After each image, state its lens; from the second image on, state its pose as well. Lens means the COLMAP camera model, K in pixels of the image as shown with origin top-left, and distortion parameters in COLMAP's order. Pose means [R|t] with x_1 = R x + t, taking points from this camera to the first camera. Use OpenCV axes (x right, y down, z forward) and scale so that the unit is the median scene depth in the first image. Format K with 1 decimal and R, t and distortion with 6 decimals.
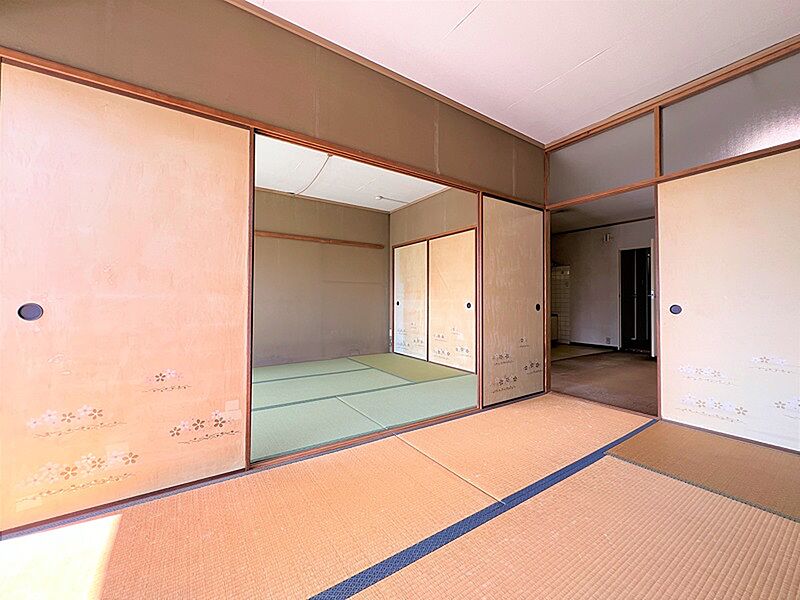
lens RADIAL K [[319.0, 0, 399.2], [0, 319.0, 296.7], [0, 0, 1]] dist [-0.001184, -0.000506]
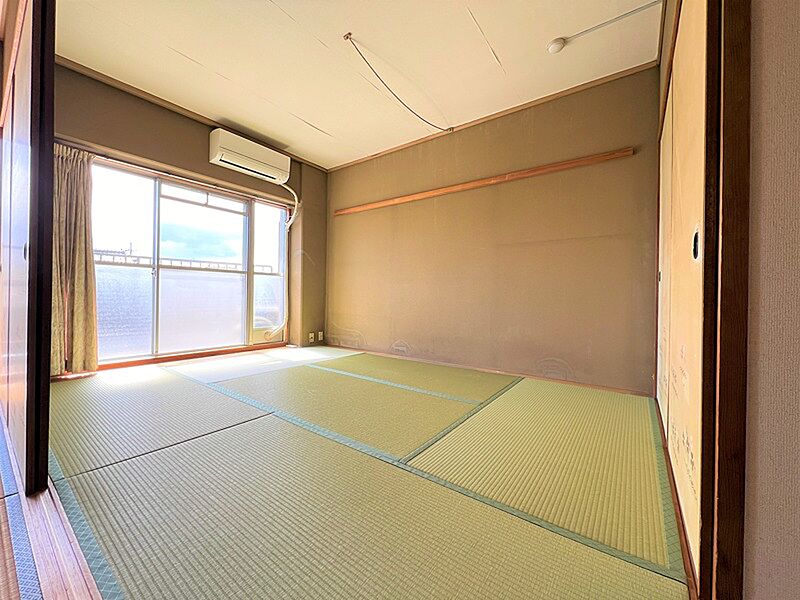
lens RADIAL K [[319.0, 0, 399.2], [0, 319.0, 296.7], [0, 0, 1]] dist [-0.001184, -0.000506]
pose [[0.337524, 0.002547, -0.941314, 0.349978], [0.002313, 0.999991, 0.003535, 0.058619], [0.941314, -0.003370, 0.337515, 0.767797]]
